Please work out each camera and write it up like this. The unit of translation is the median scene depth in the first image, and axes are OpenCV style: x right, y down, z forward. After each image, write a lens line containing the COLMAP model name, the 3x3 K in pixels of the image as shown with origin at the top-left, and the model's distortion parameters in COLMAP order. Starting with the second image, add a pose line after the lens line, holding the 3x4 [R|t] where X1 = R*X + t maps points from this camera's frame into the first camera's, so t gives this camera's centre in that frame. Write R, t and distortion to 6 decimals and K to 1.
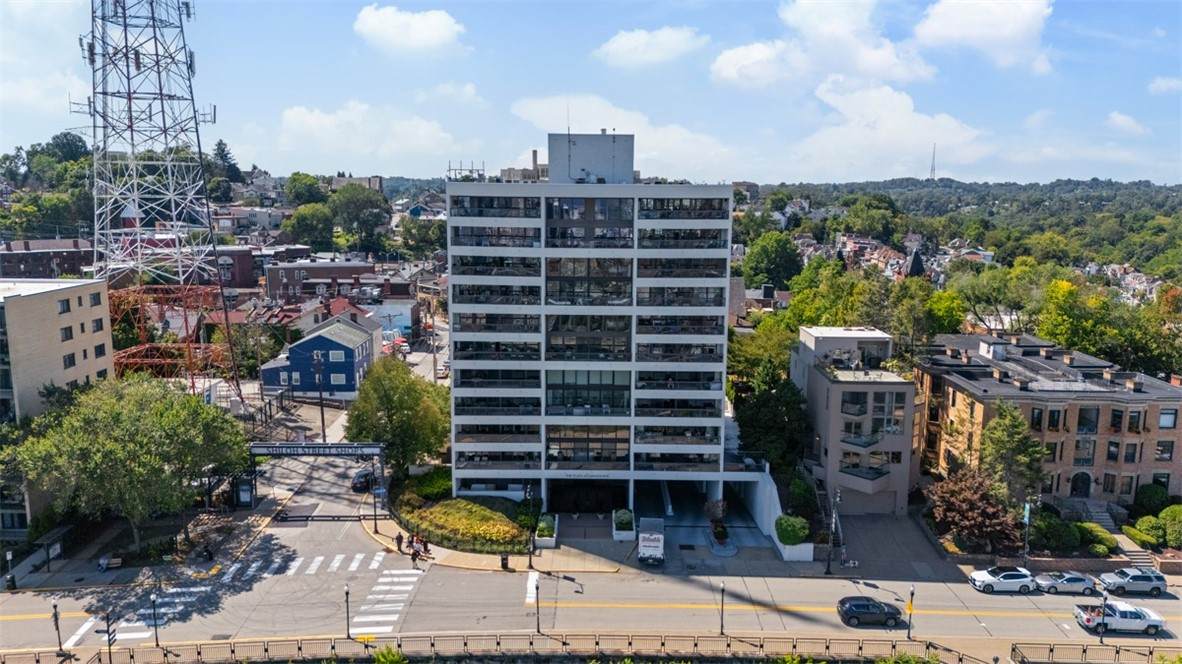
lens RADIAL K [[854.3, 0, 590.7], [0, 854.3, 323.9], [0, 0, 1]] dist [0.047150, -0.050207]
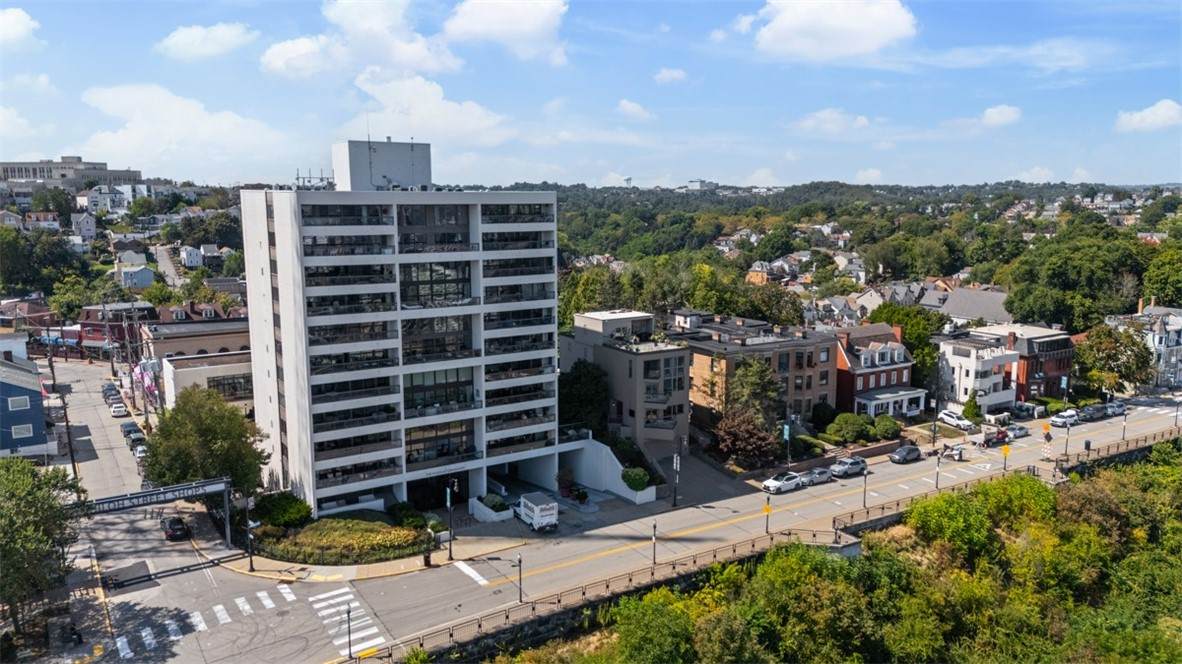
lens RADIAL K [[854.3, 0, 603.9], [0, 854.3, 332.4], [0, 0, 1]] dist [0.047150, -0.050207]
pose [[0.842884, -0.097578, 0.529174, -0.386683], [0.094992, 0.994958, 0.032161, -0.005878], [-0.529645, 0.023159, 0.847903, 0.007096]]
